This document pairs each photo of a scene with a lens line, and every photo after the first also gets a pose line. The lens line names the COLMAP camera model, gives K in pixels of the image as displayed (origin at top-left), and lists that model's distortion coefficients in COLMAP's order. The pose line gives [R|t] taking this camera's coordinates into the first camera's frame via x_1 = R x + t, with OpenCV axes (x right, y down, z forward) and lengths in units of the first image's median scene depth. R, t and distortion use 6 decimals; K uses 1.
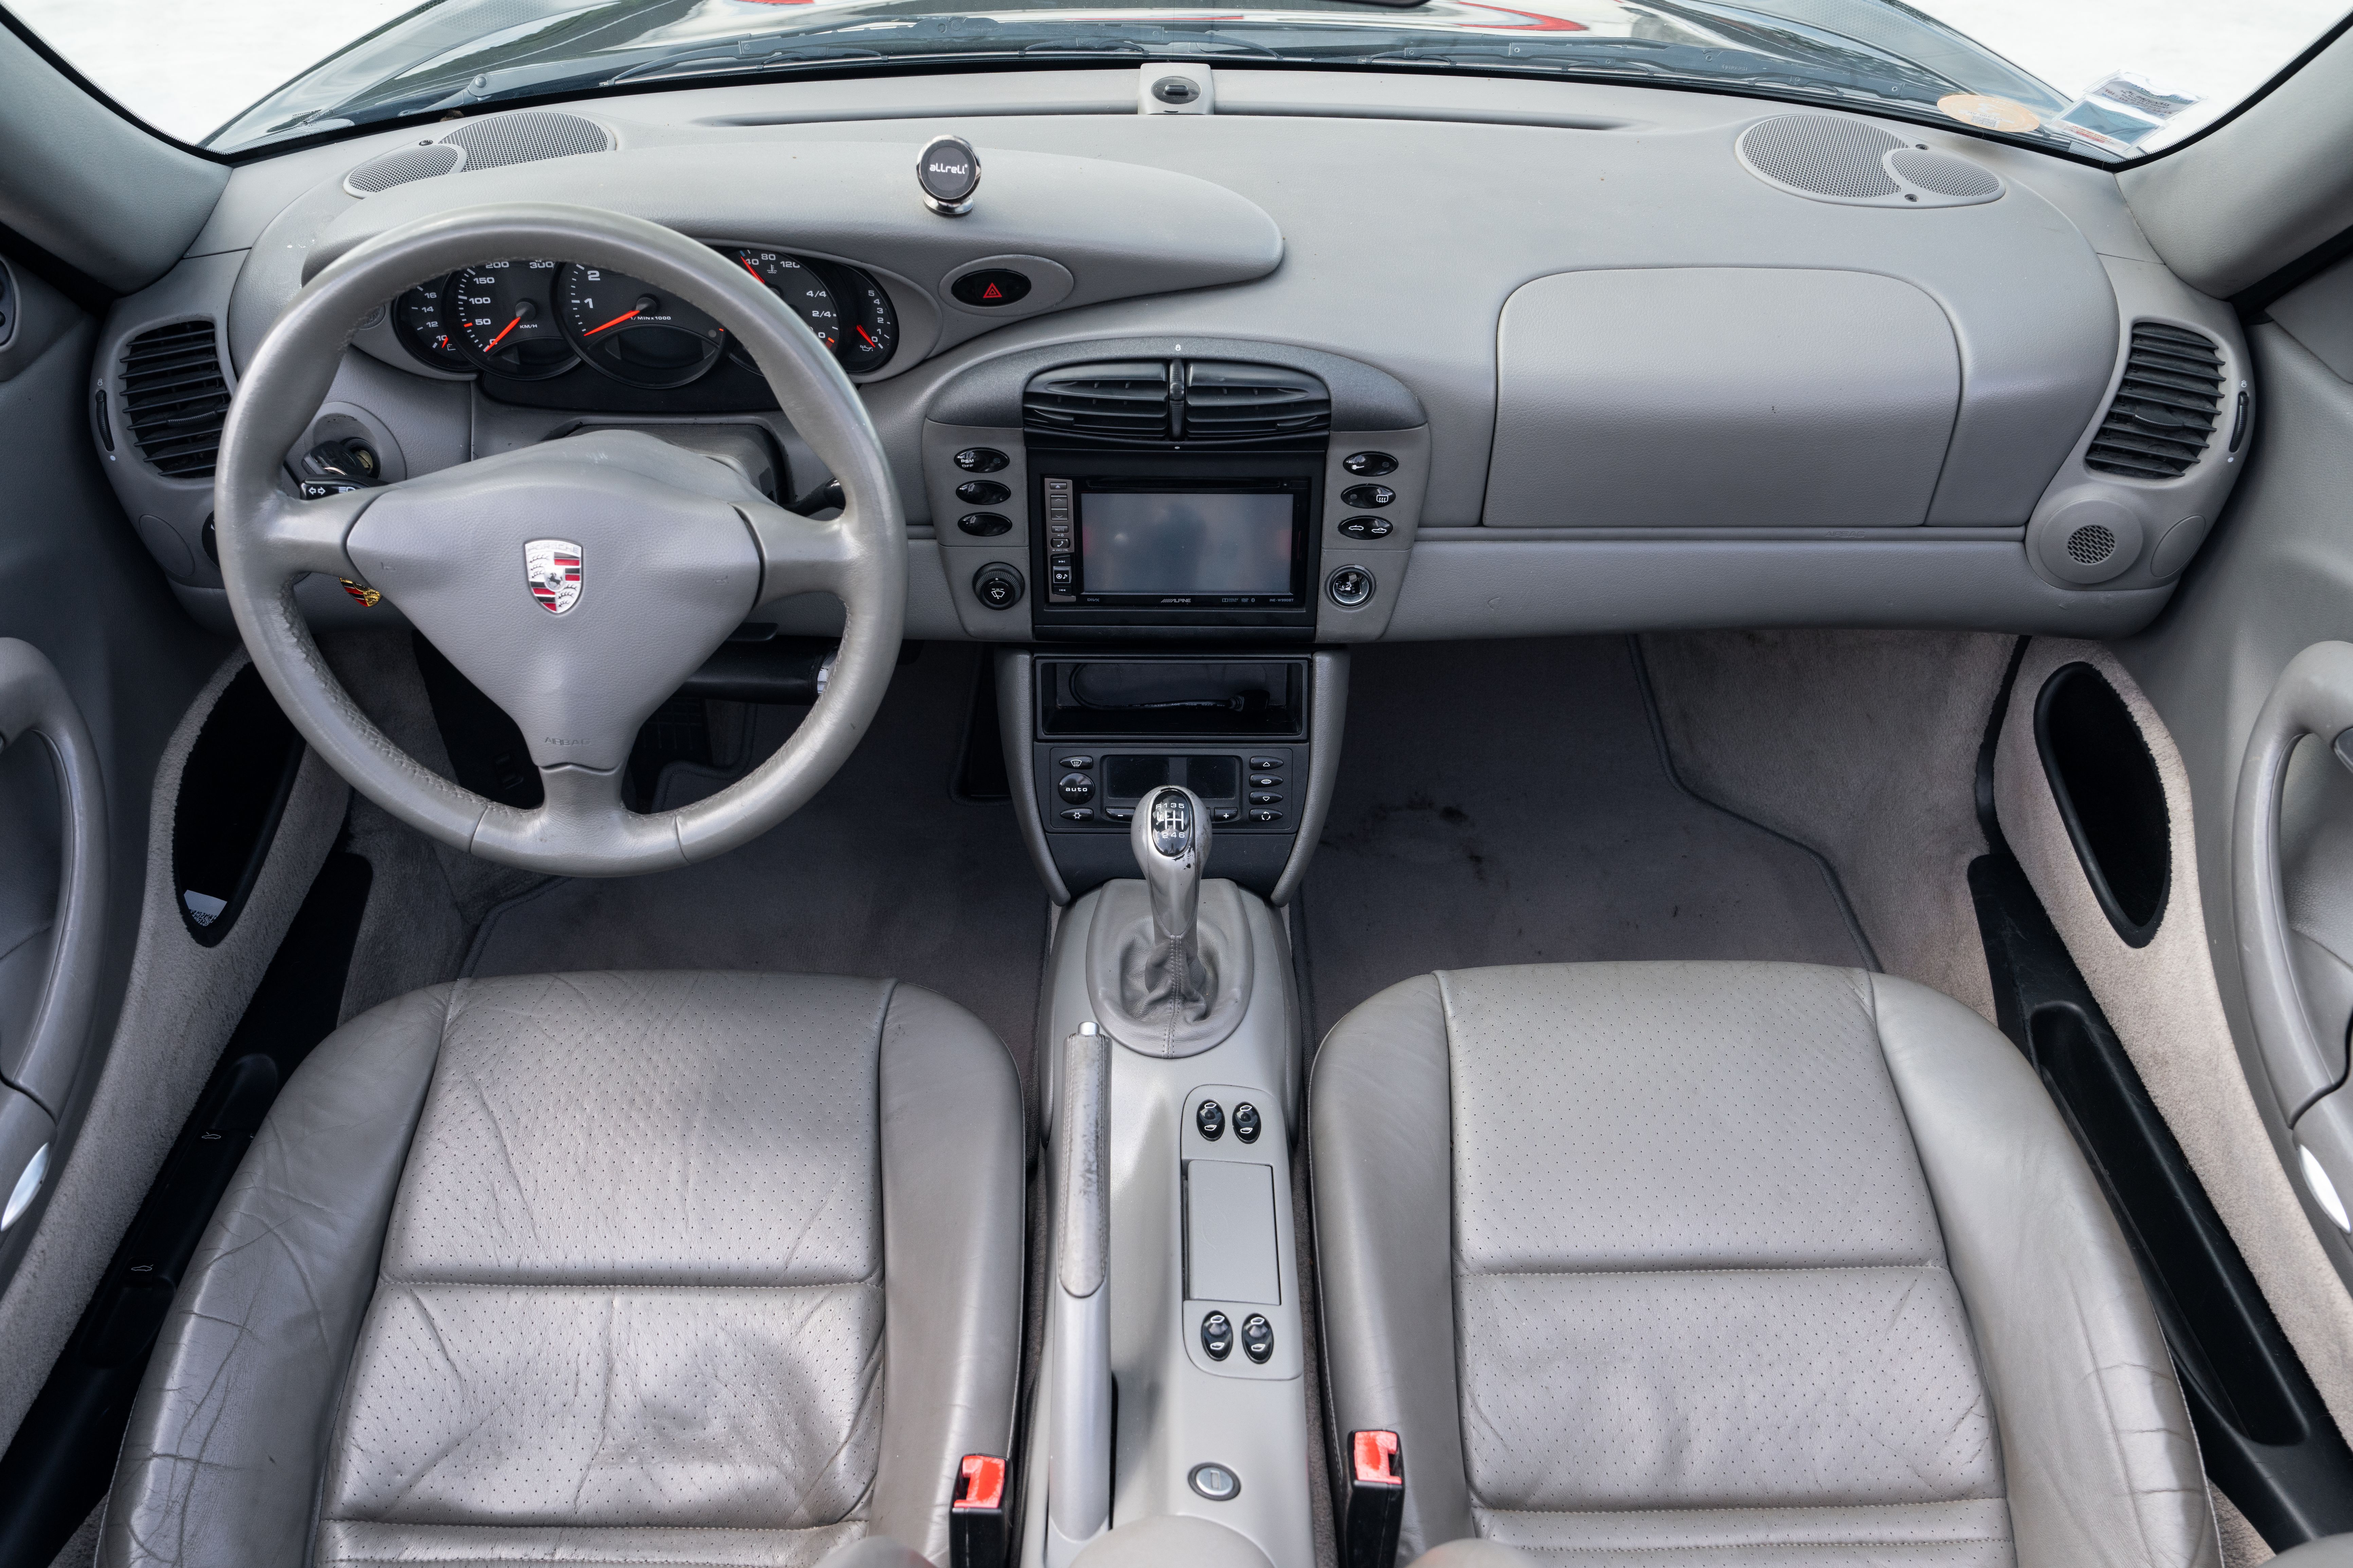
lens RADIAL K [[1892.9, 0, 1169.9], [0, 1892.9, 790.8], [0, 0, 1]] dist [-0.072836, 0.085808]
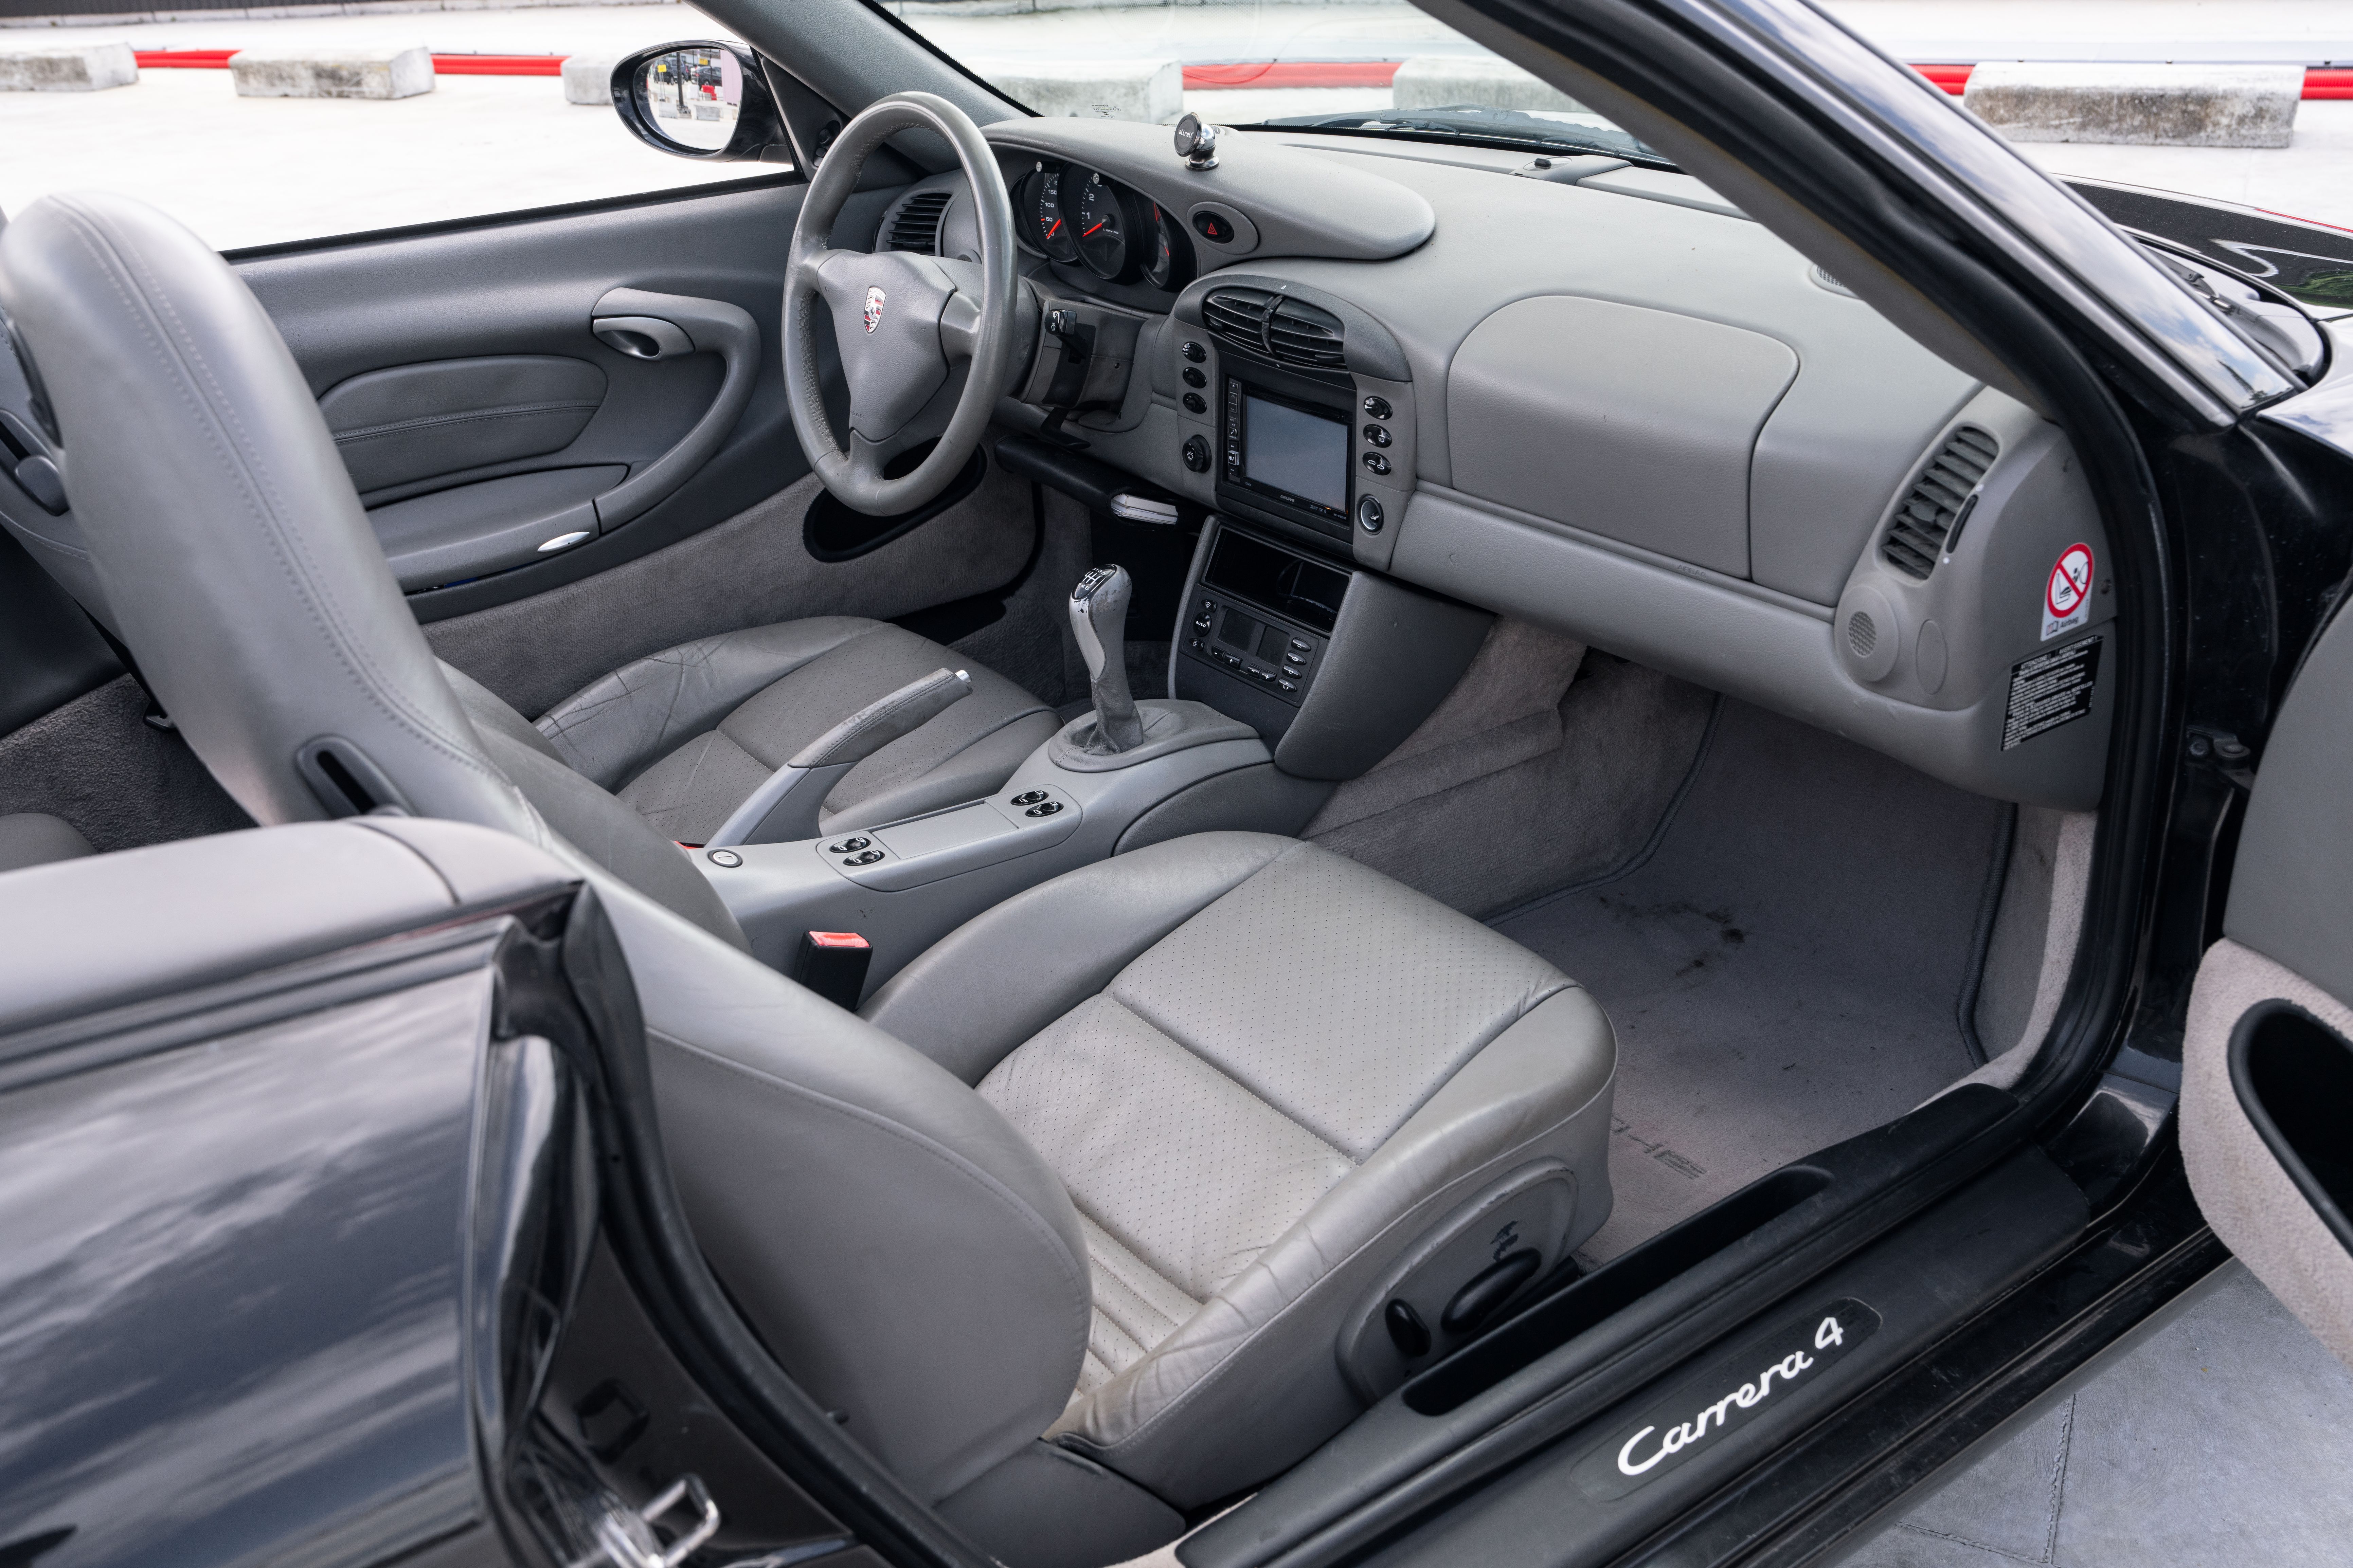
lens RADIAL K [[2123.2, 0, 1162.5], [0, 2123.2, 782.4], [0, 0, 1]] dist [-0.013568, 0.016822]
pose [[0.585257, 0.322118, -0.744120, 1.142897], [-0.462425, 0.886432, 0.020021, 0.085153], [0.666061, 0.332382, 0.667746, 0.041431]]
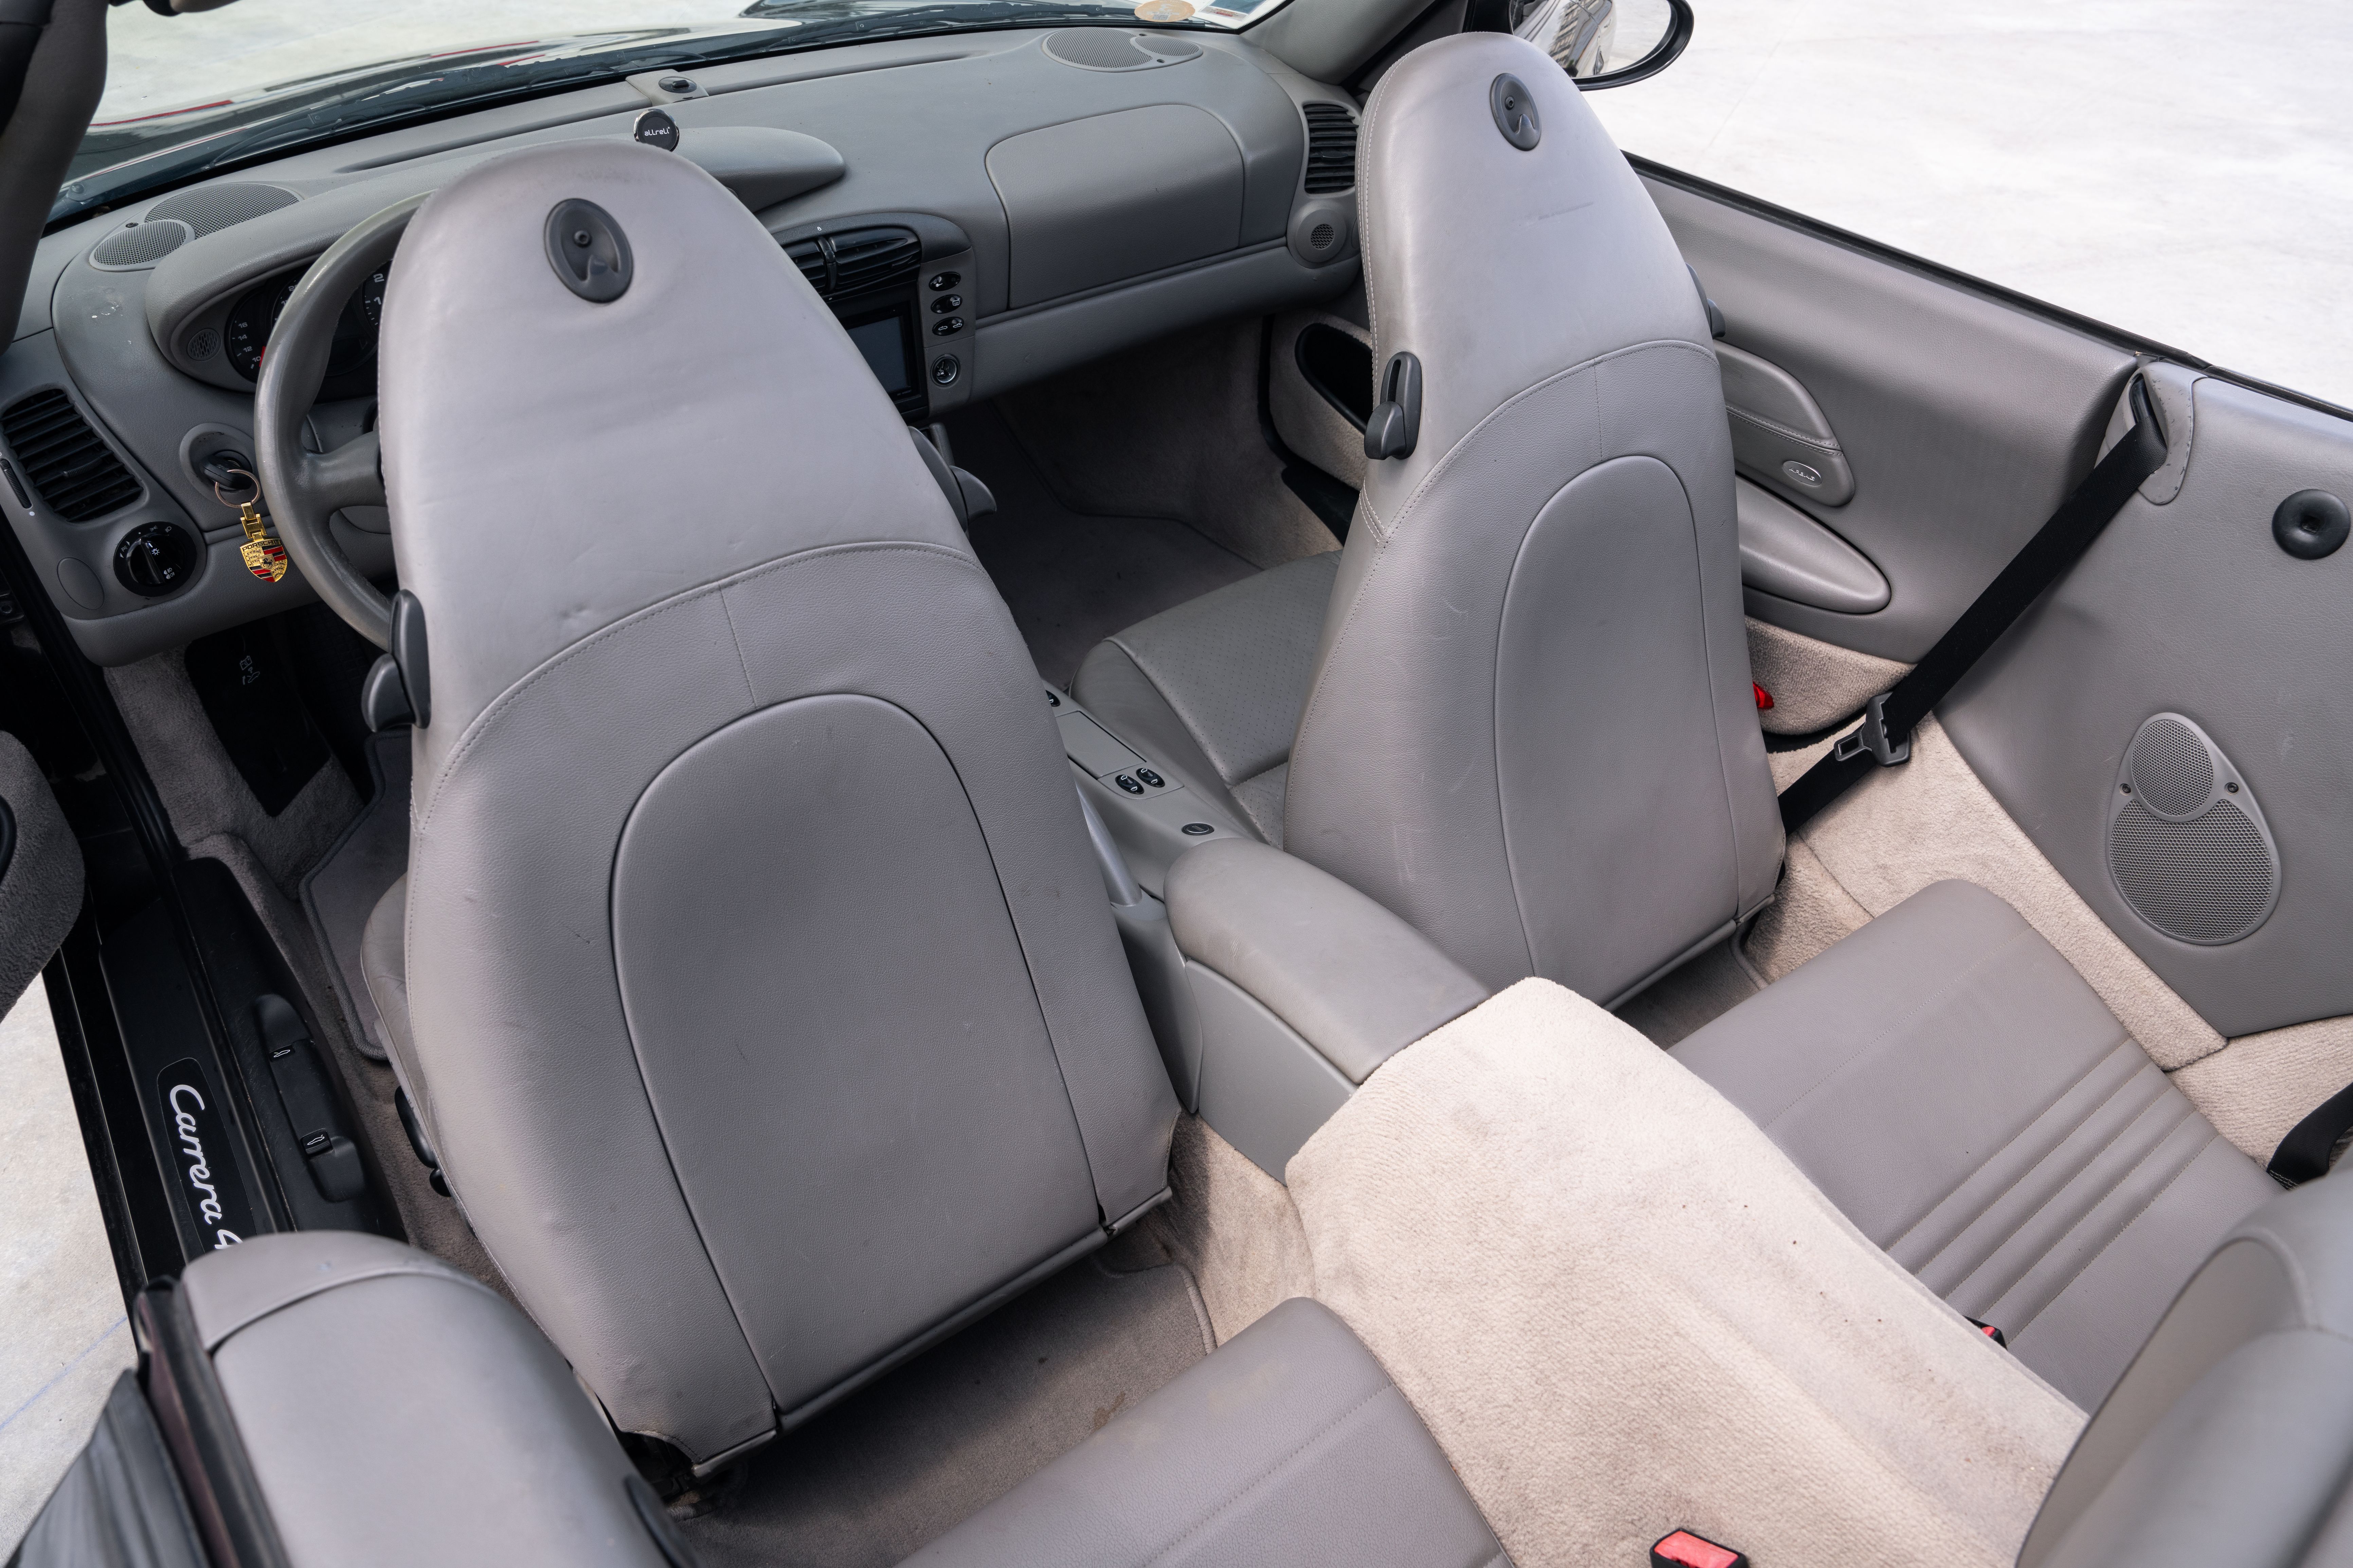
lens RADIAL K [[1612.0, 0, 1186.0], [0, 1612.0, 795.2], [0, 0, 1]] dist [-0.089787, 0.043825]
pose [[0.804167, -0.368931, 0.466052, -0.487179], [0.354911, 0.926983, 0.121414, 0.123854], [-0.476816, 0.067770, 0.876387, -0.195882]]
